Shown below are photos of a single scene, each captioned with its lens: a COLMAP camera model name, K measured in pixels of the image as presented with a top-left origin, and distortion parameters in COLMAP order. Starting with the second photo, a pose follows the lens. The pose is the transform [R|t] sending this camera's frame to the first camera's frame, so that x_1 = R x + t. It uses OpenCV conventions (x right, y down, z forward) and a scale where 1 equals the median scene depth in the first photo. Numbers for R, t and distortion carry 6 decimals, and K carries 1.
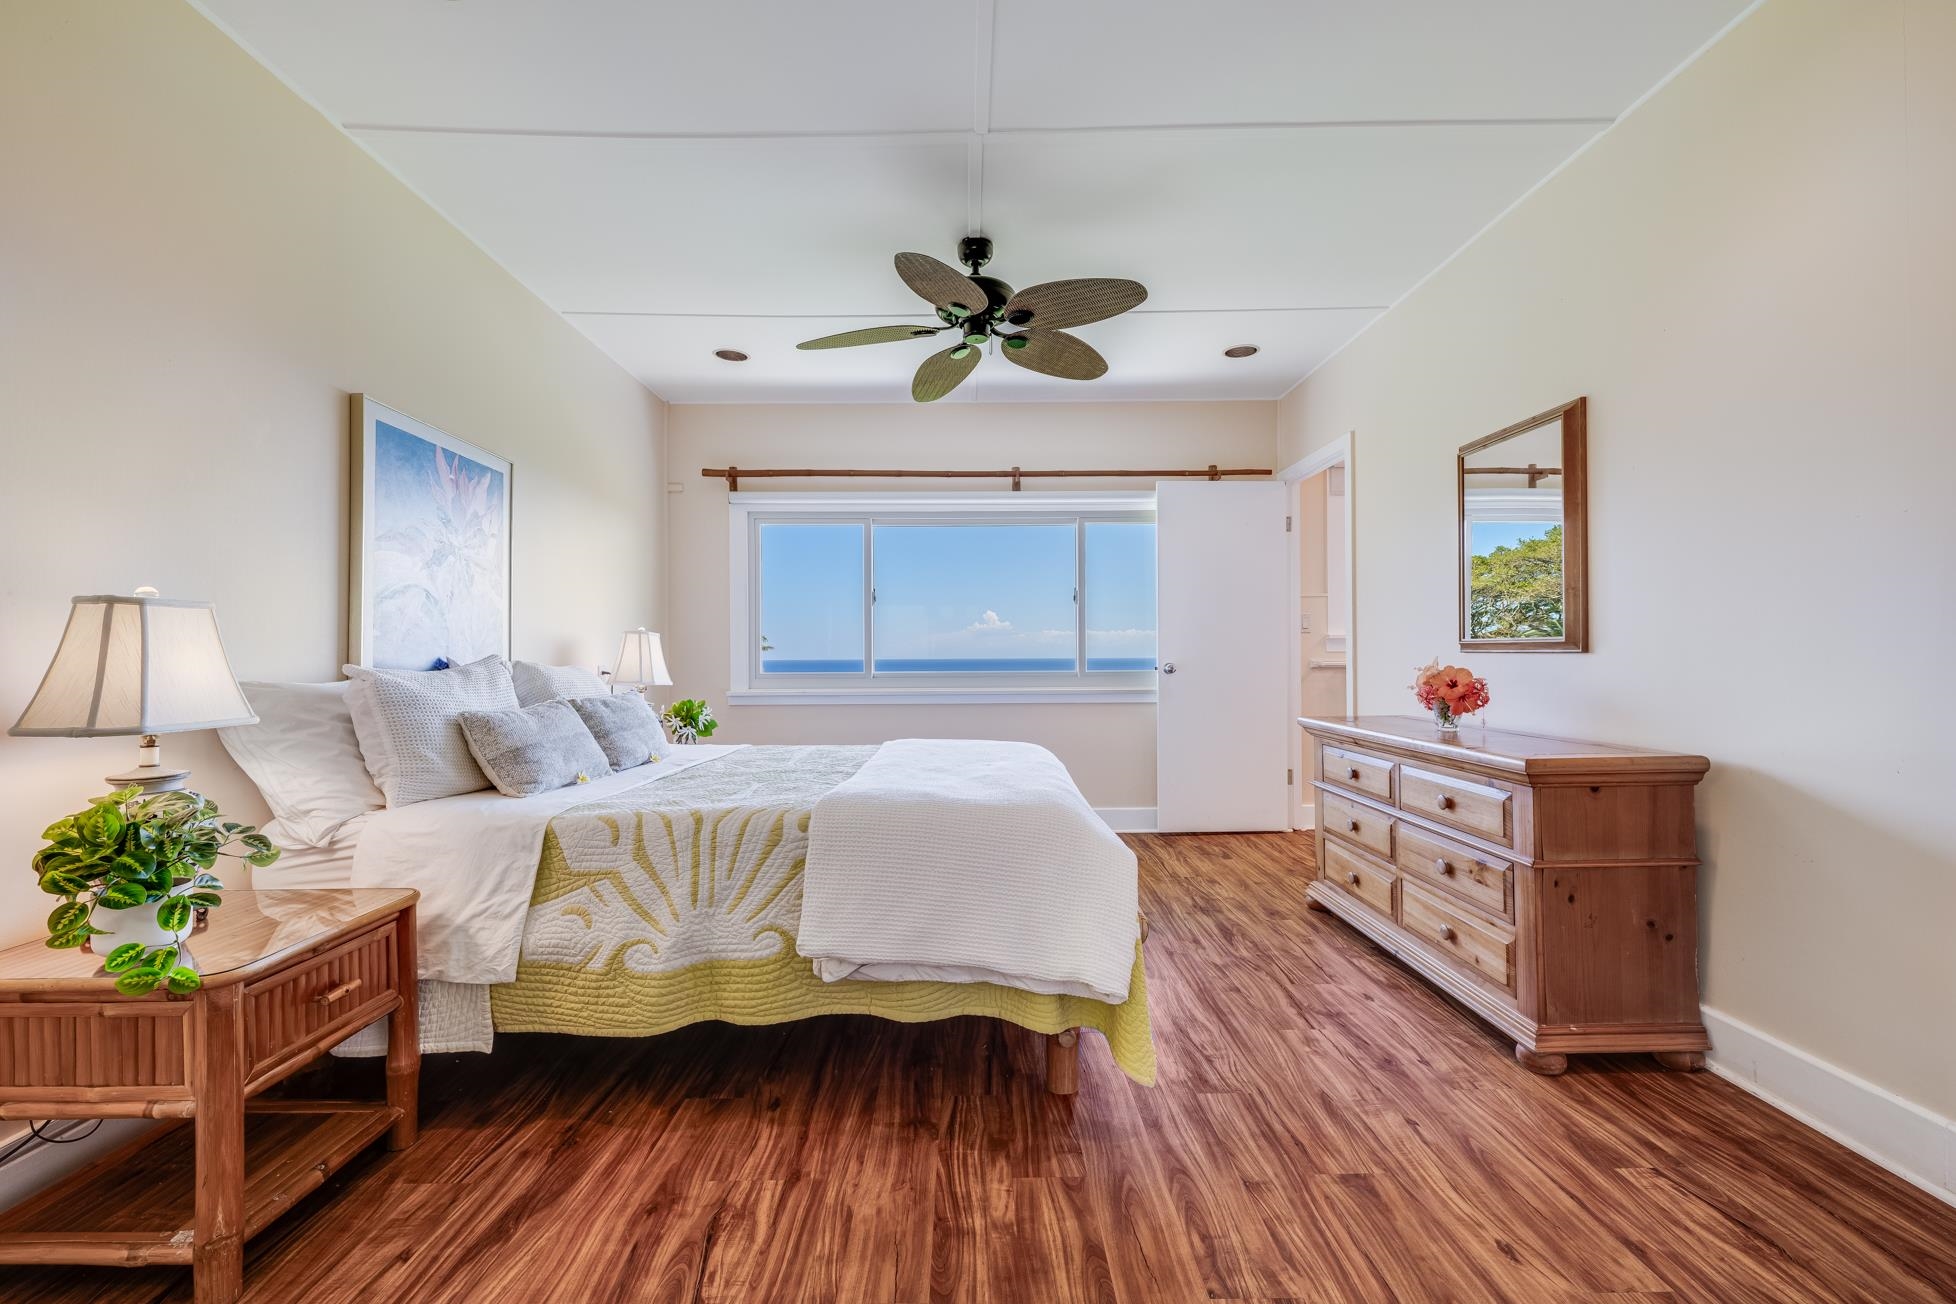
lens RADIAL K [[807.5, 0, 978.5], [0, 807.5, 655.3], [0, 0, 1]] dist [0.000890, 0.000009]
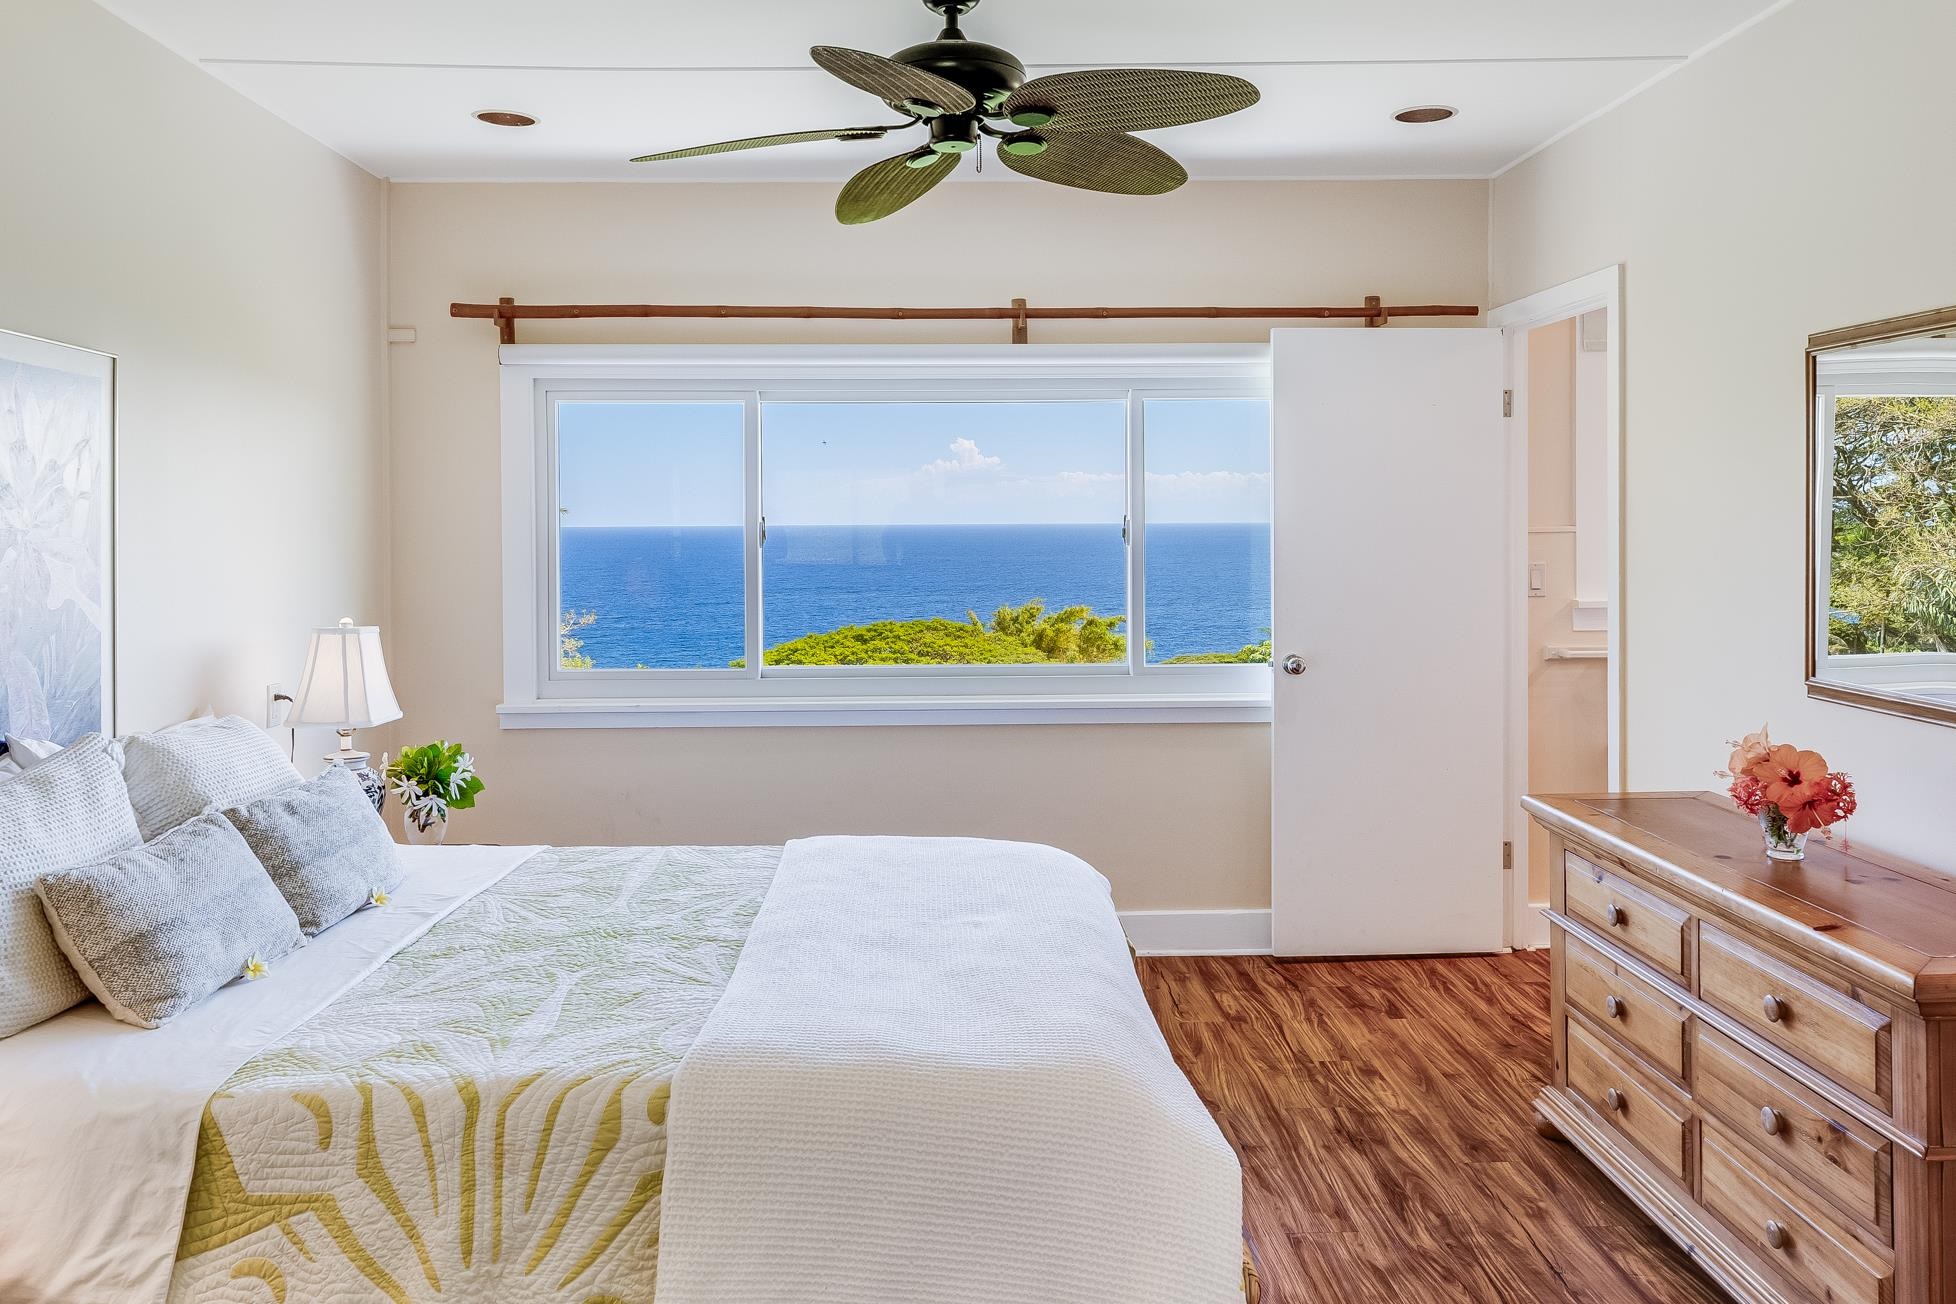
lens RADIAL K [[1478.6, 0, 964.3], [0, 1478.6, 529.4], [0, 0, 1]] dist [0.005319, -0.005930]
pose [[0.999883, 0.000273, 0.015276, -0.011006], [-0.000496, 0.999894, 0.014549, -0.145390], [-0.015270, -0.014555, 0.999777, -0.028029]]
